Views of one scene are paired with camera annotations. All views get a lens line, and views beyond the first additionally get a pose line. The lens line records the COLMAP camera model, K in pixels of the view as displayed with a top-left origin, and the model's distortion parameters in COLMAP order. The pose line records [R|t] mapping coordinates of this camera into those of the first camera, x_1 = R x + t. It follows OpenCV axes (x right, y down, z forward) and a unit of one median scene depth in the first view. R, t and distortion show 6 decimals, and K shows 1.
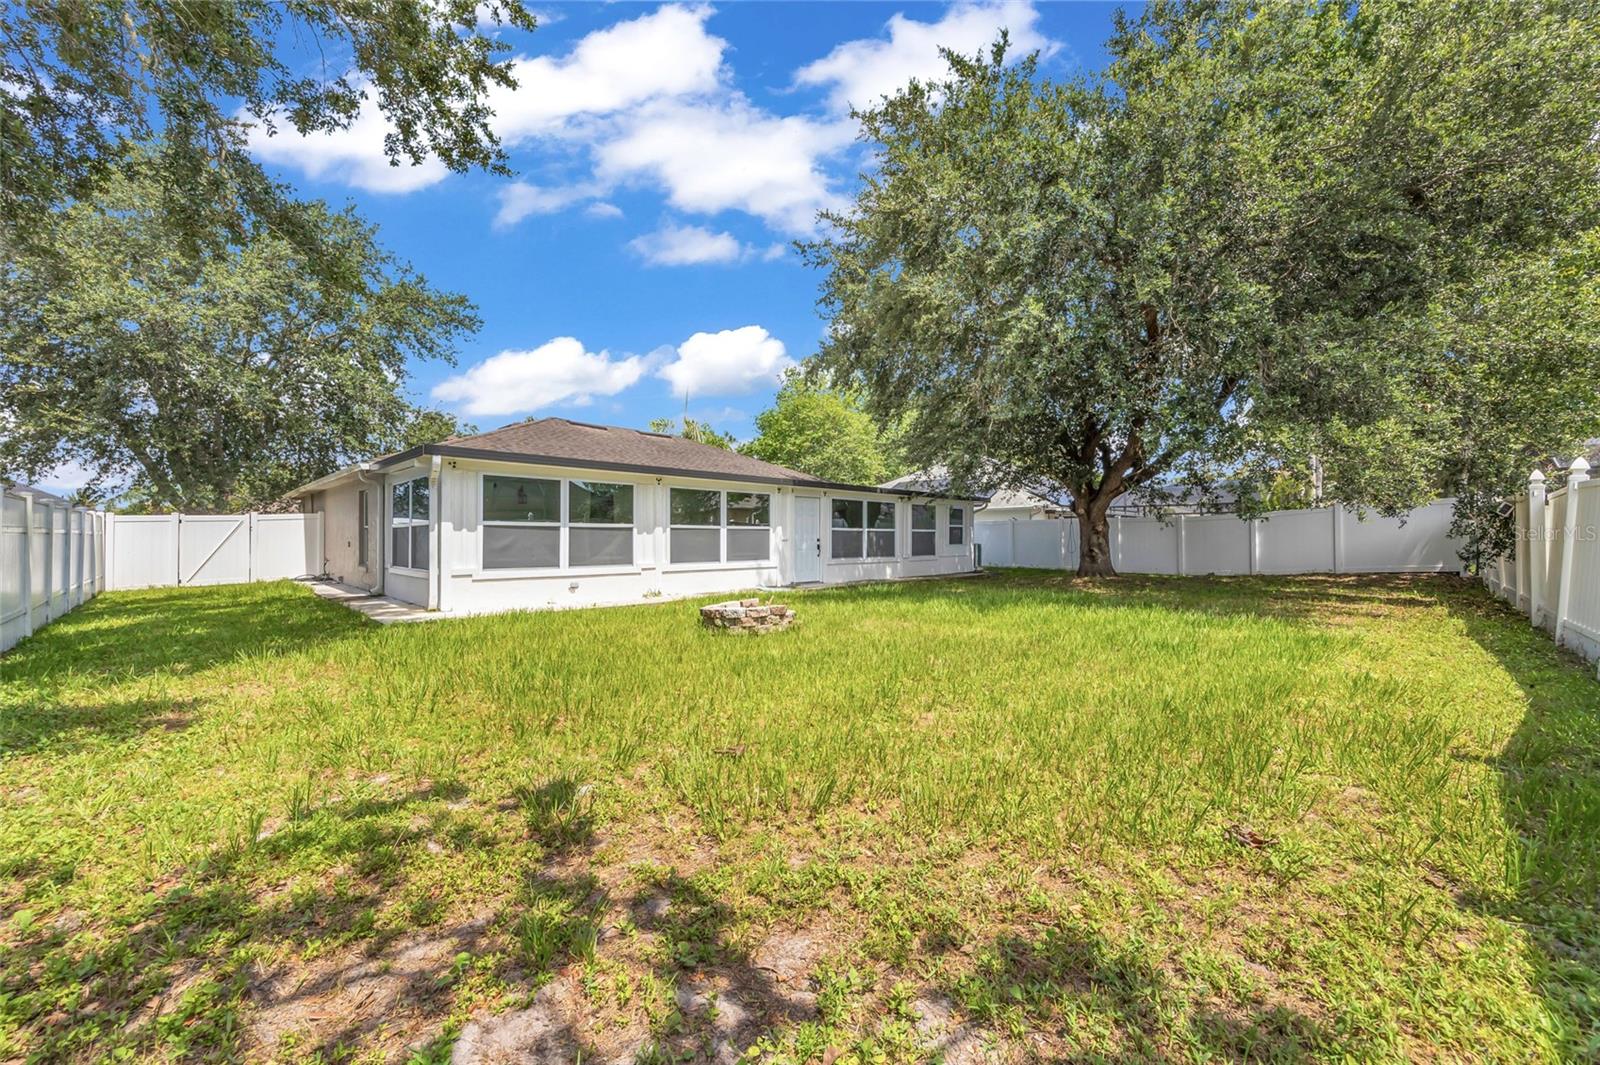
lens RADIAL K [[633.8, 0, 800.6], [0, 633.8, 535.2], [0, 0, 1]] dist [0.001587, 0.000024]
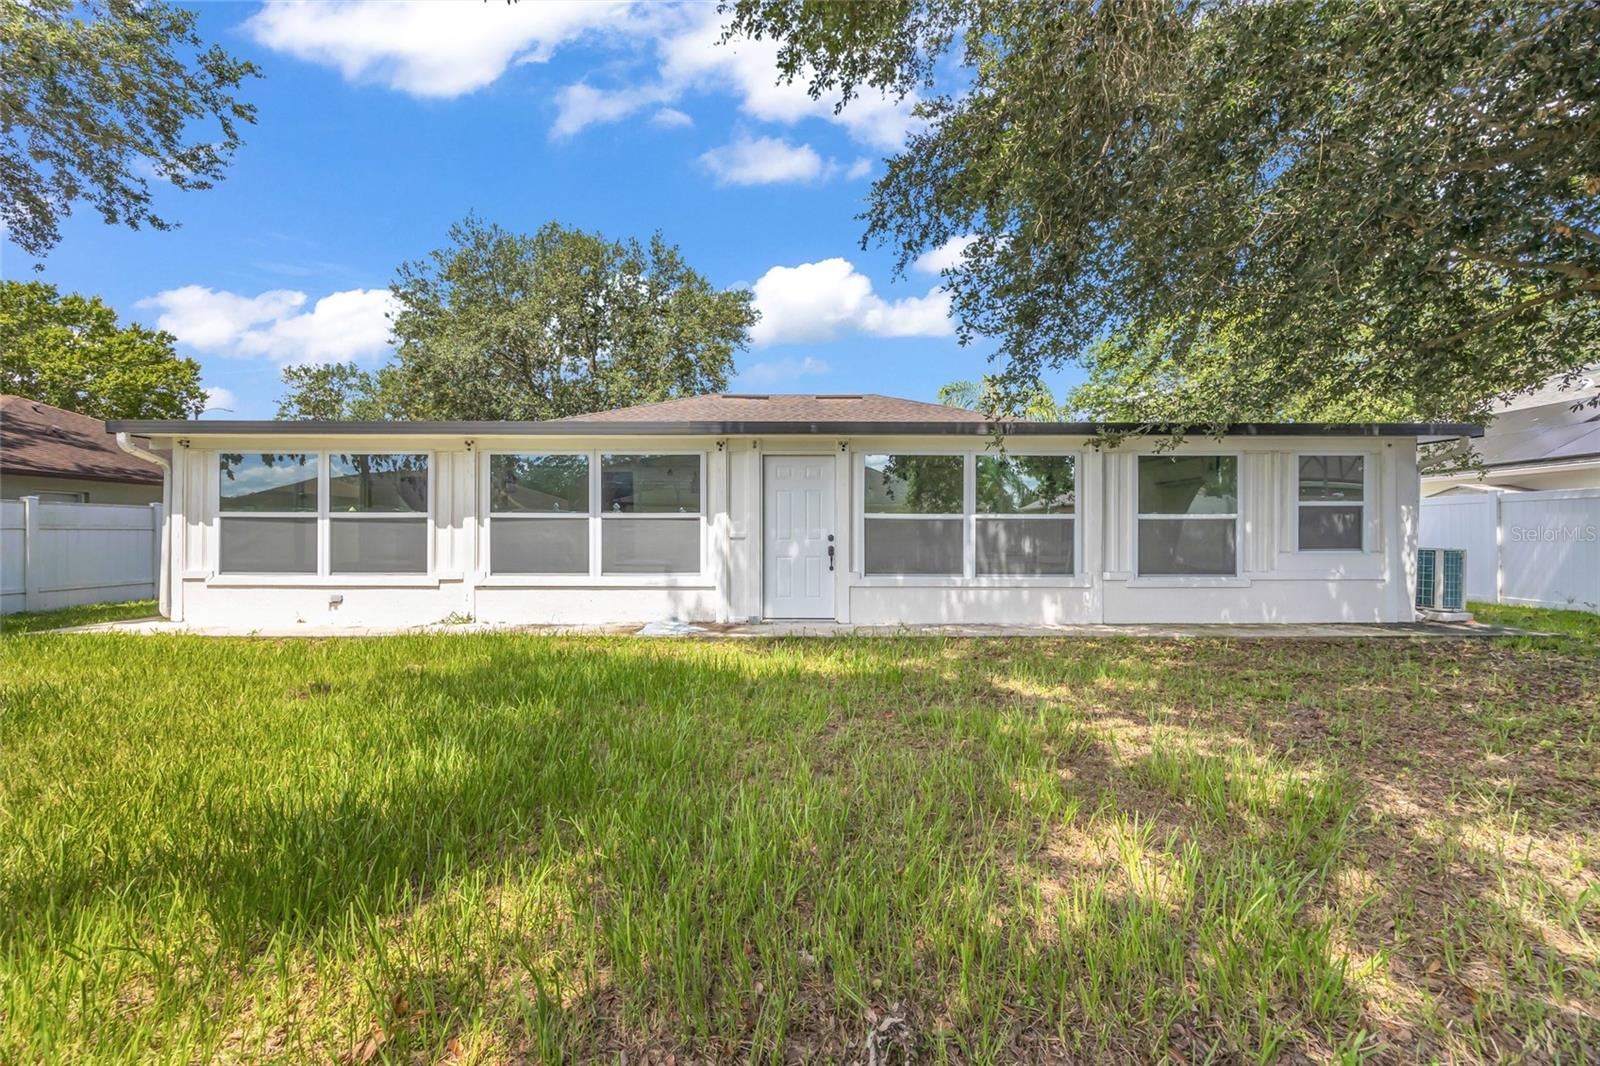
lens RADIAL K [[633.8, 0, 799.9], [0, 633.8, 530.1], [0, 0, 1]] dist [0.001587, 0.000024]
pose [[0.699777, 0.000482, -0.714362, 0.439961], [0.002604, 0.999991, 0.003225, -0.000493], [0.714357, -0.004117, 0.699769, 0.720262]]
